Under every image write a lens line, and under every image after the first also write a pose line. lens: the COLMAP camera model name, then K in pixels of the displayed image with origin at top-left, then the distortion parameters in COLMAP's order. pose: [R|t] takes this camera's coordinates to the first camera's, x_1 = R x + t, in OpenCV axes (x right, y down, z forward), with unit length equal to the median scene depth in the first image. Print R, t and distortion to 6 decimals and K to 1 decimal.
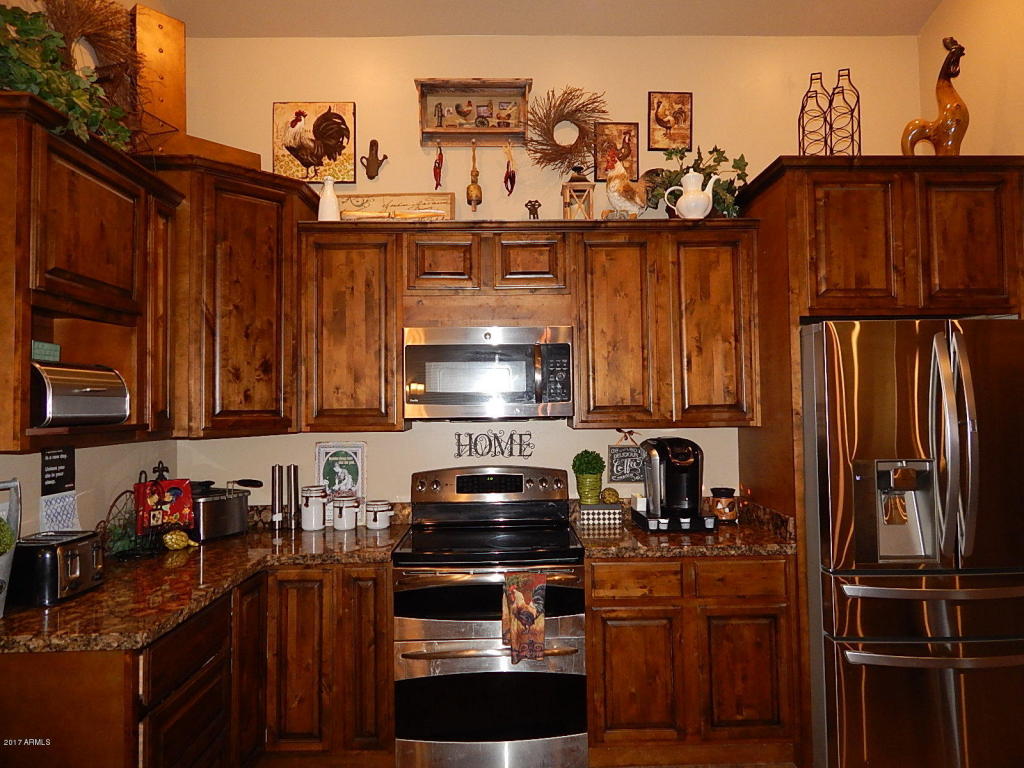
lens RADIAL K [[672.1, 0, 519.6], [0, 672.1, 383.6], [0, 0, 1]] dist [-0.002248, -0.002867]
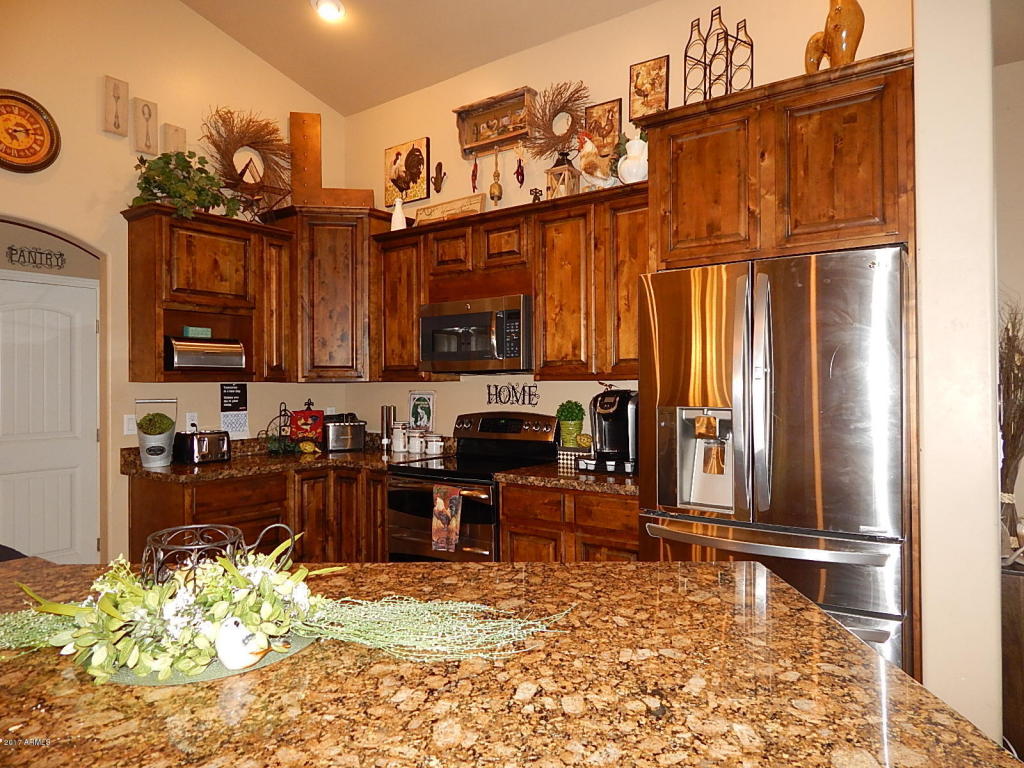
lens RADIAL K [[672.1, 0, 512.0], [0, 672.1, 381.8], [0, 0, 1]] dist [-0.002248, -0.002867]
pose [[0.791724, 0.005909, -0.610851, 0.716568], [0.016080, 0.999405, 0.030508, 0.030307], [0.610668, -0.033977, 0.791158, 0.029837]]
